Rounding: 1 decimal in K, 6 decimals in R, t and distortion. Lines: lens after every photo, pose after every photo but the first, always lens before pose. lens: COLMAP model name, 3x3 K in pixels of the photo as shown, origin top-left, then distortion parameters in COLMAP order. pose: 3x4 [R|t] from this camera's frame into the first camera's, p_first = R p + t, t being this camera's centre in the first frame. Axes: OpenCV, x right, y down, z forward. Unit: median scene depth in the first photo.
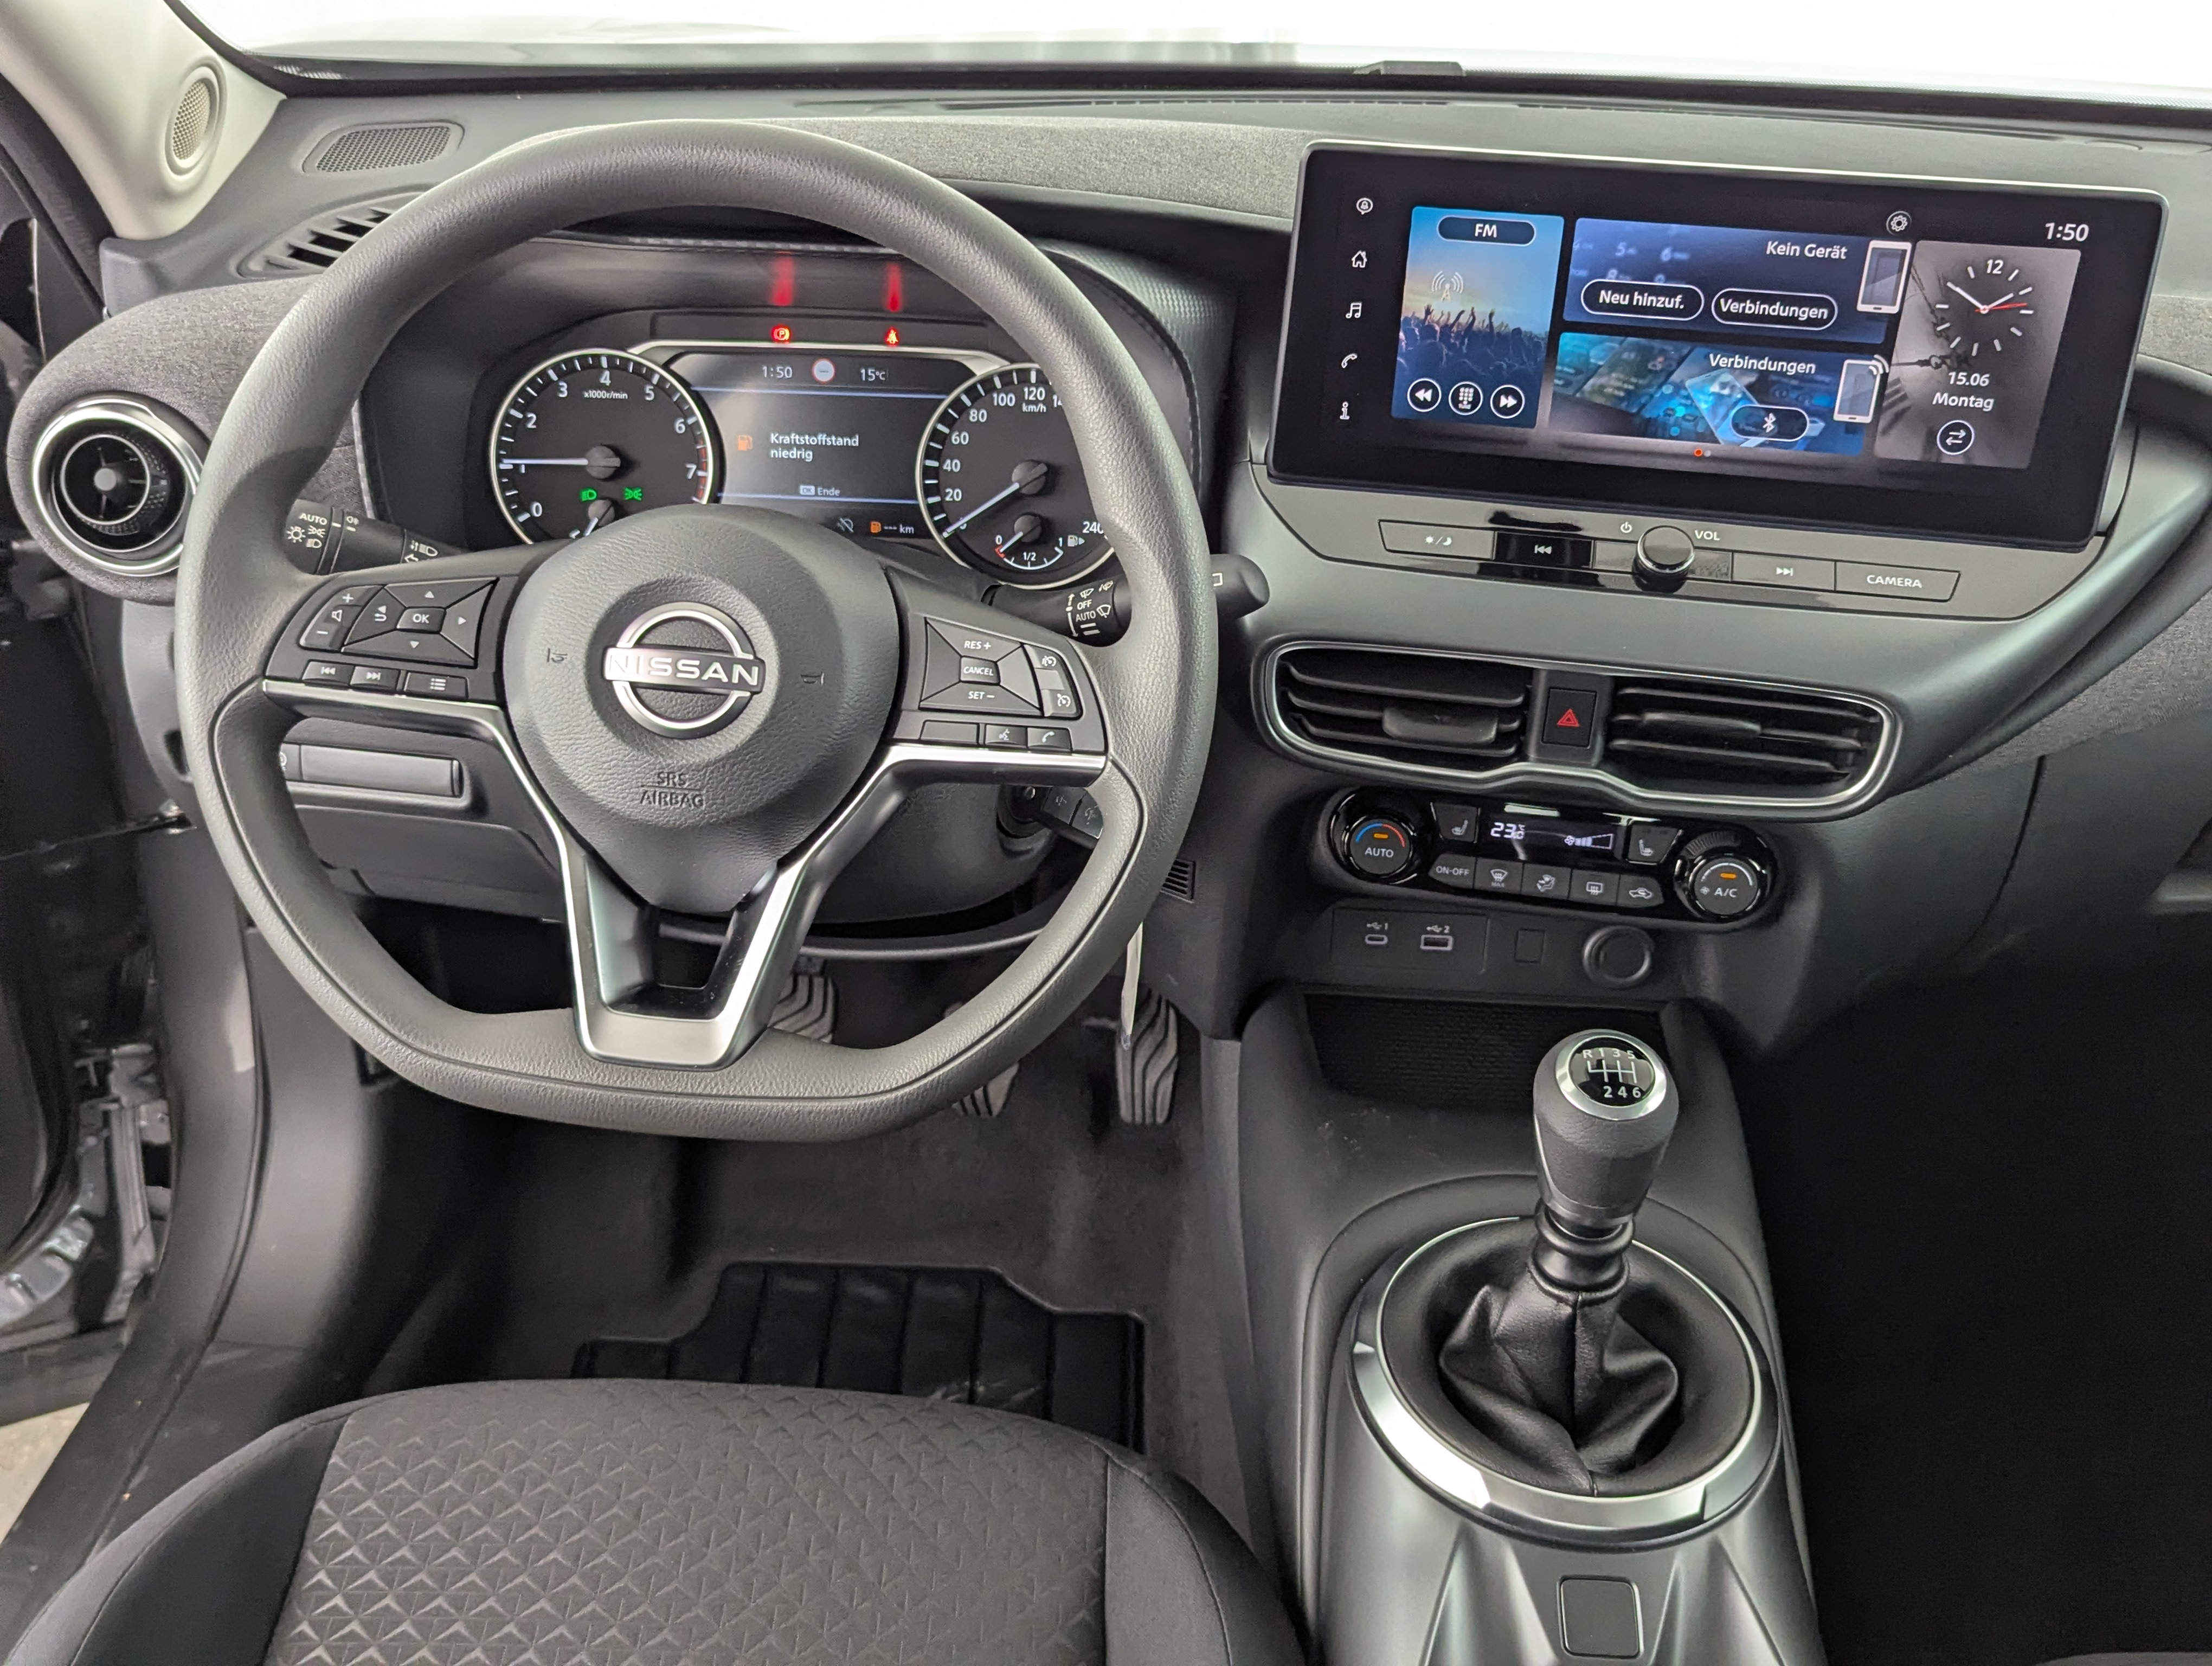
lens RADIAL K [[2048.6, 0, 1016.1], [0, 2048.6, 829.0], [0, 0, 1]] dist [0.027326, -0.003468]
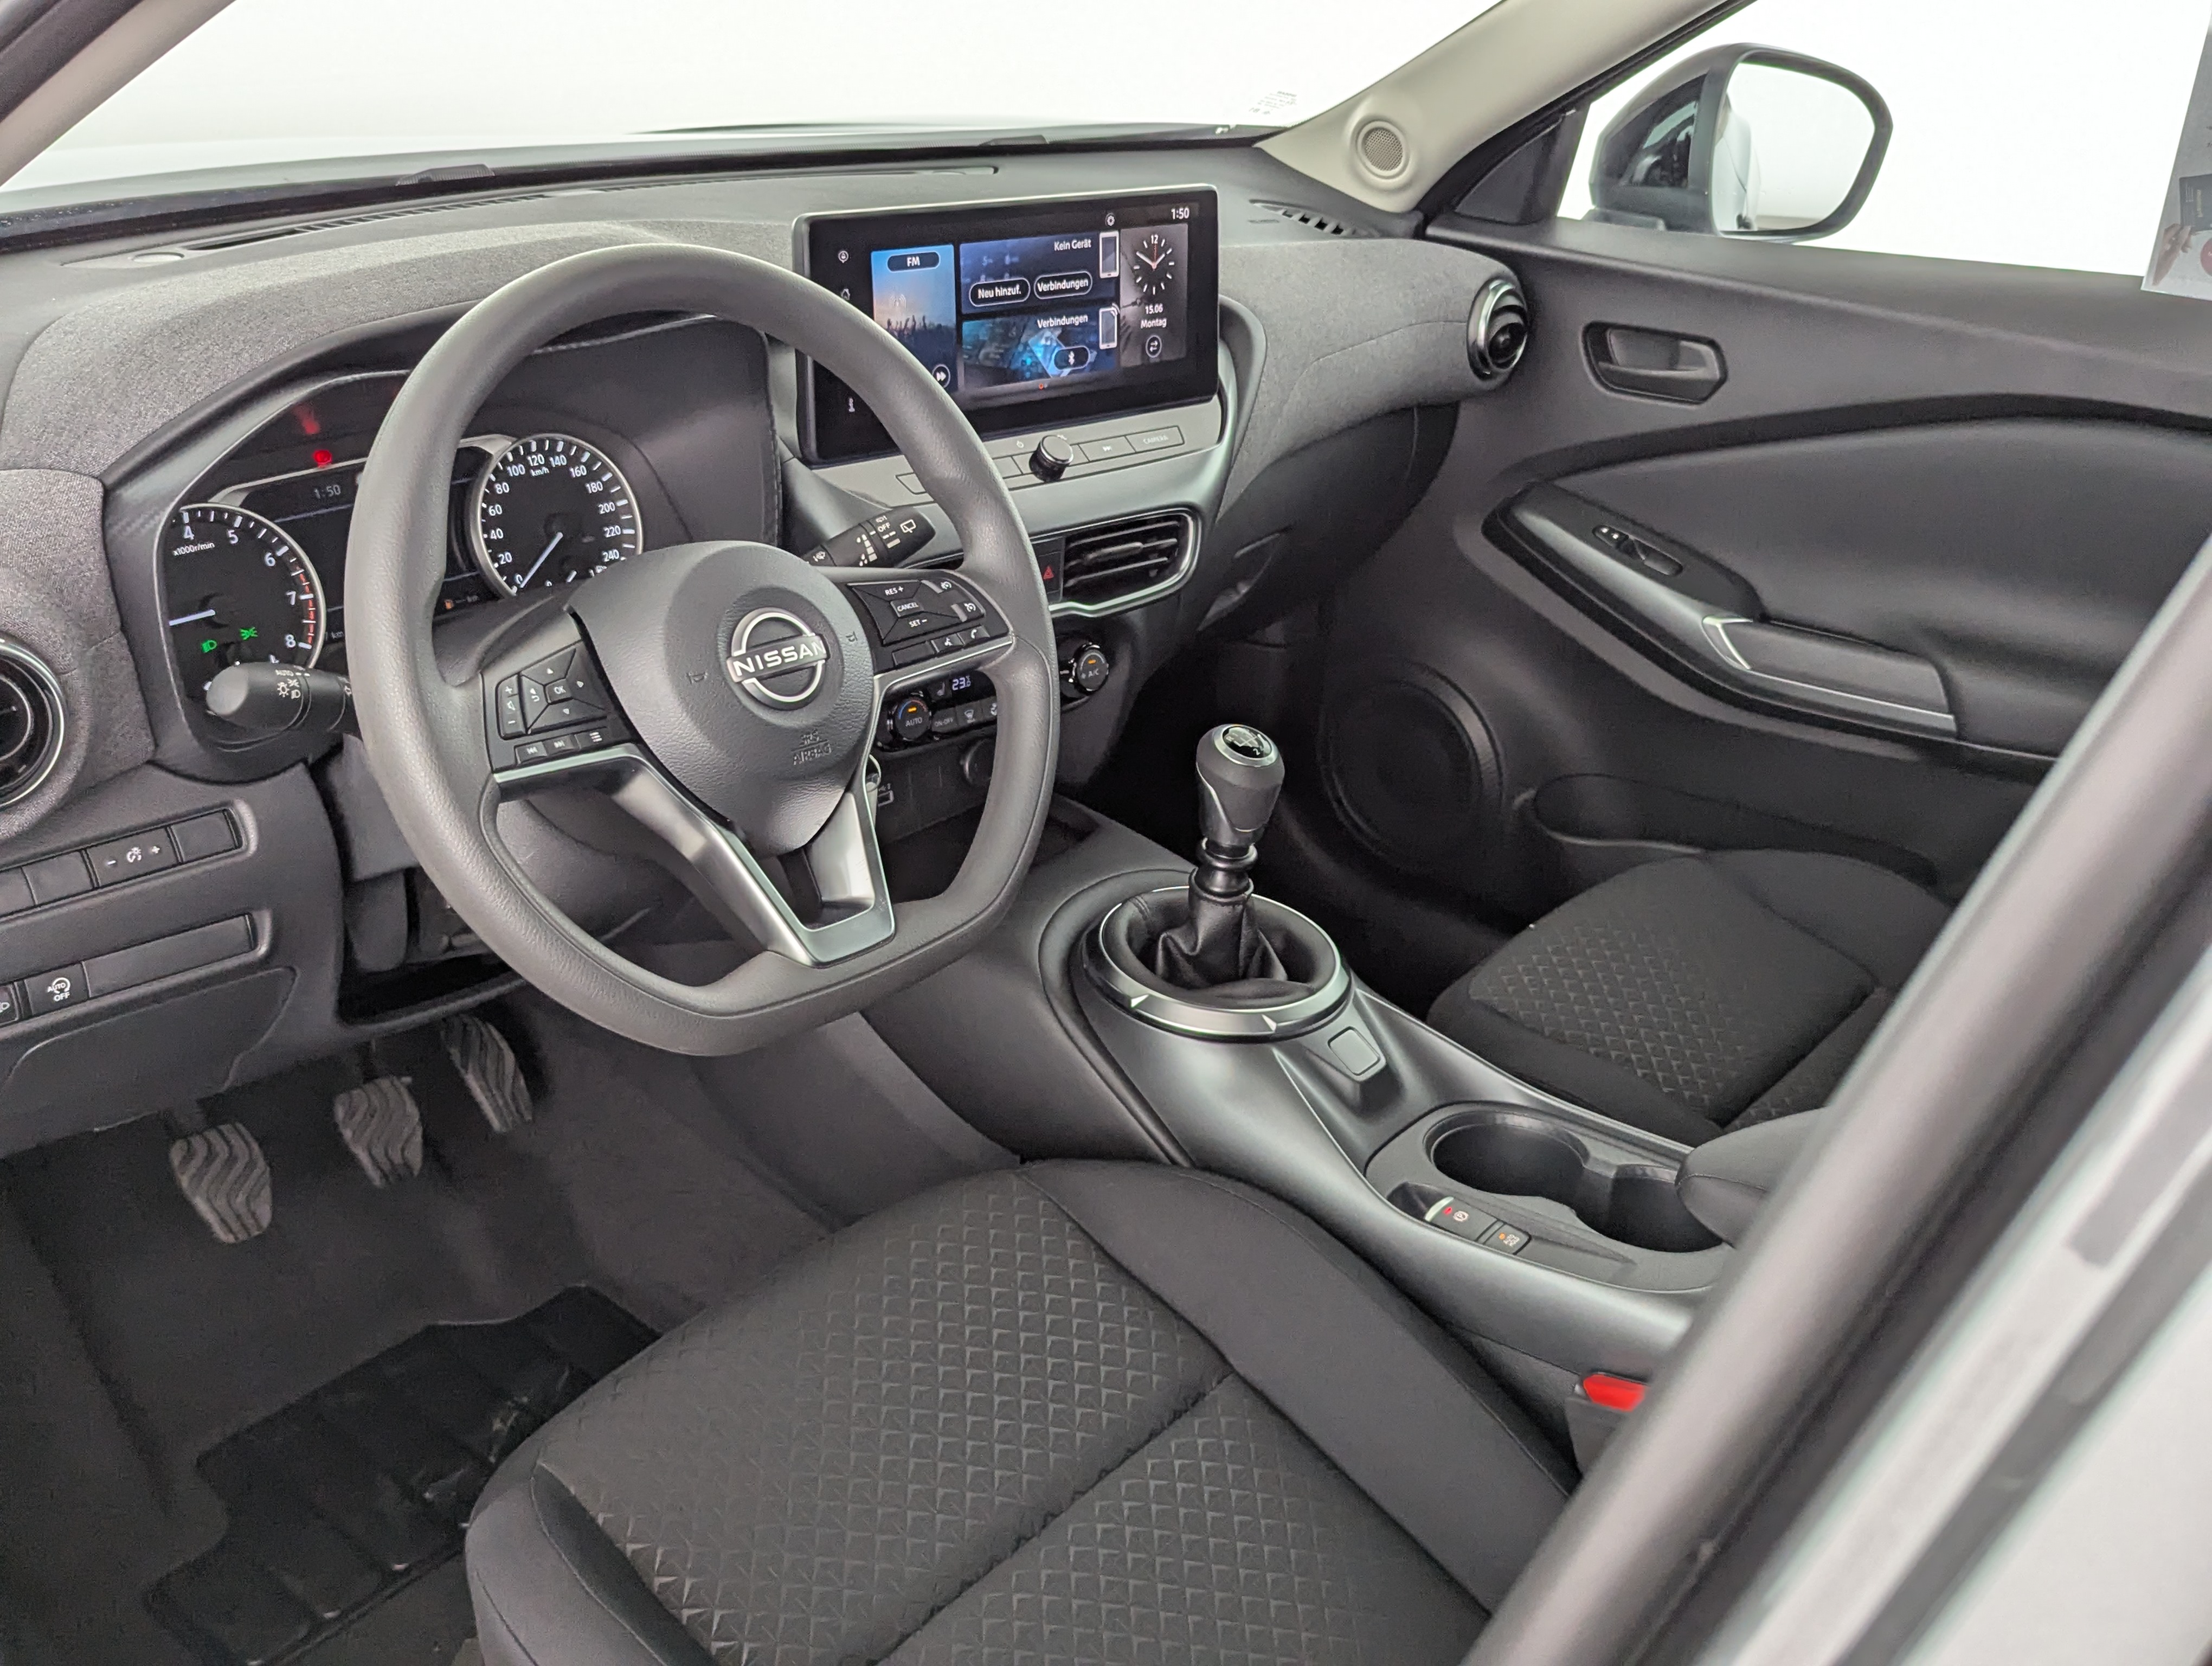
lens RADIAL K [[2107.6, 0, 1106.2], [0, 2107.6, 904.9], [0, 0, 1]] dist [0.017032, 0.015303]
pose [[0.604239, -0.356130, 0.712788, -0.882249], [0.355774, 0.921020, 0.158575, -0.059548], [-0.712966, 0.157775, 0.683218, -0.039042]]
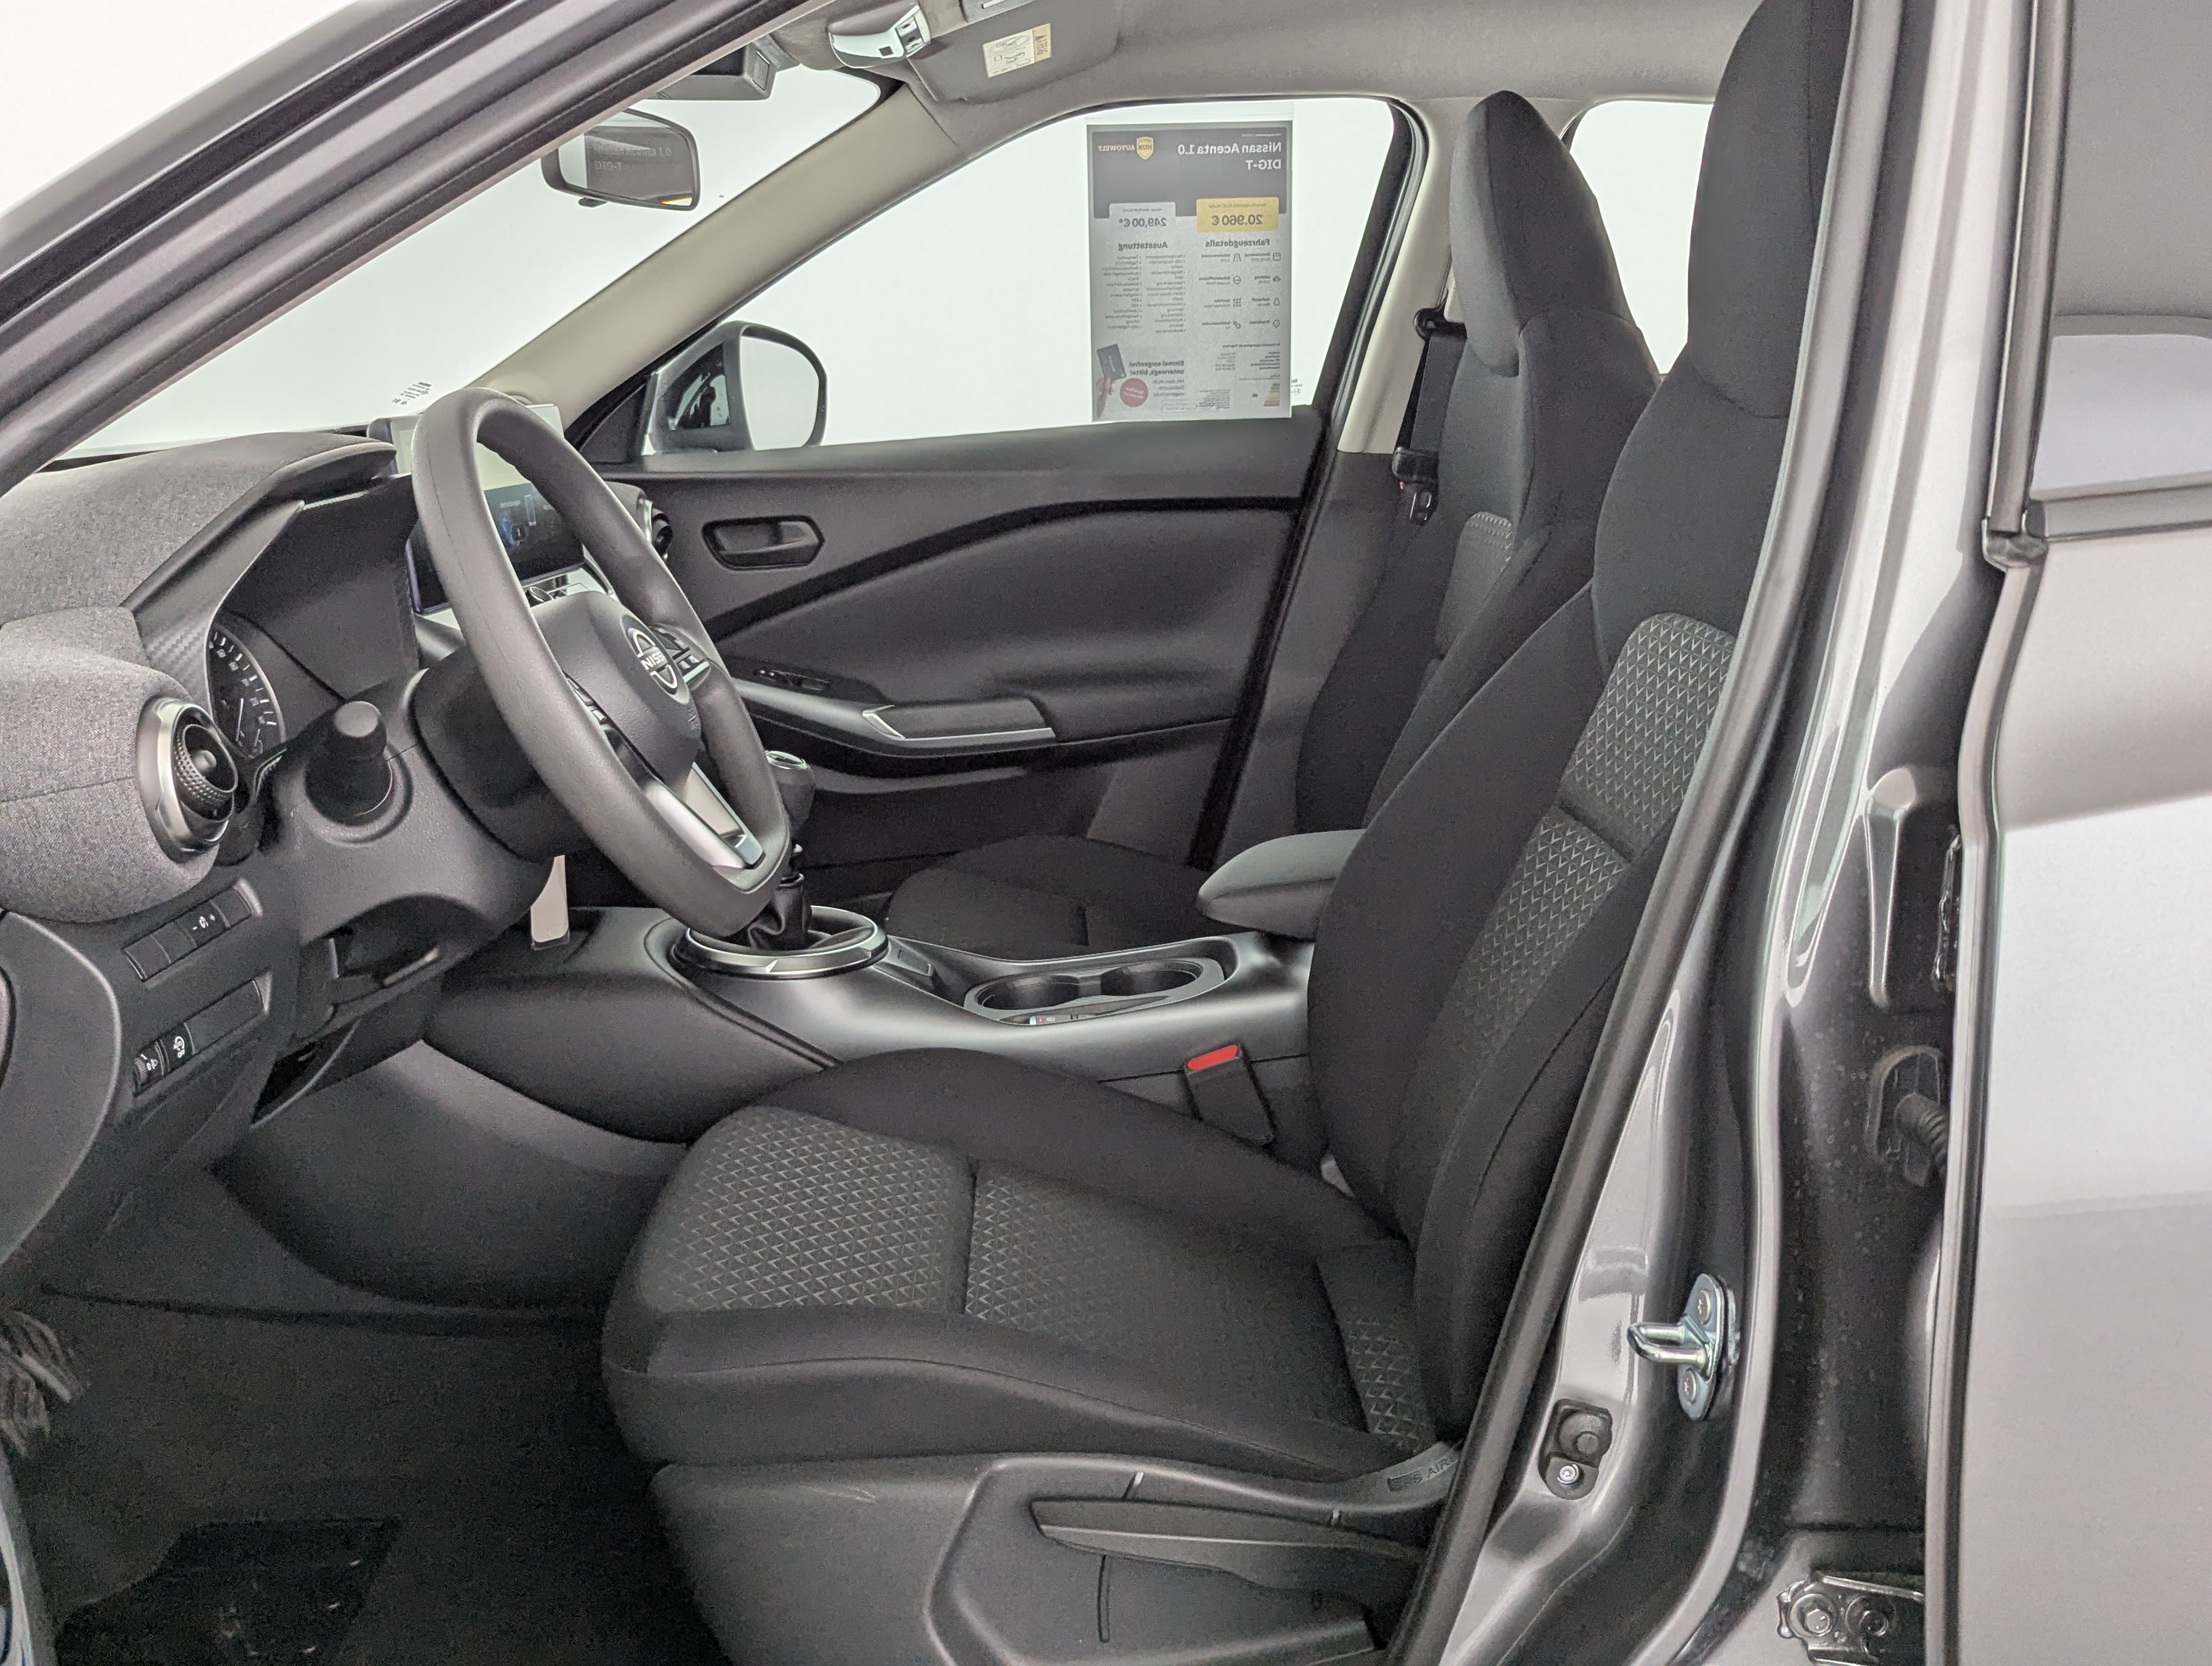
lens RADIAL K [[2014.9, 0, 1112.0], [0, 2014.9, 867.5], [0, 0, 1]] dist [0.233293, -0.553133]
pose [[-0.063600, -0.281049, 0.957584, -1.634678], [0.509183, 0.816099, 0.273342, -0.182140], [-0.858305, 0.504970, 0.091201, 0.489605]]
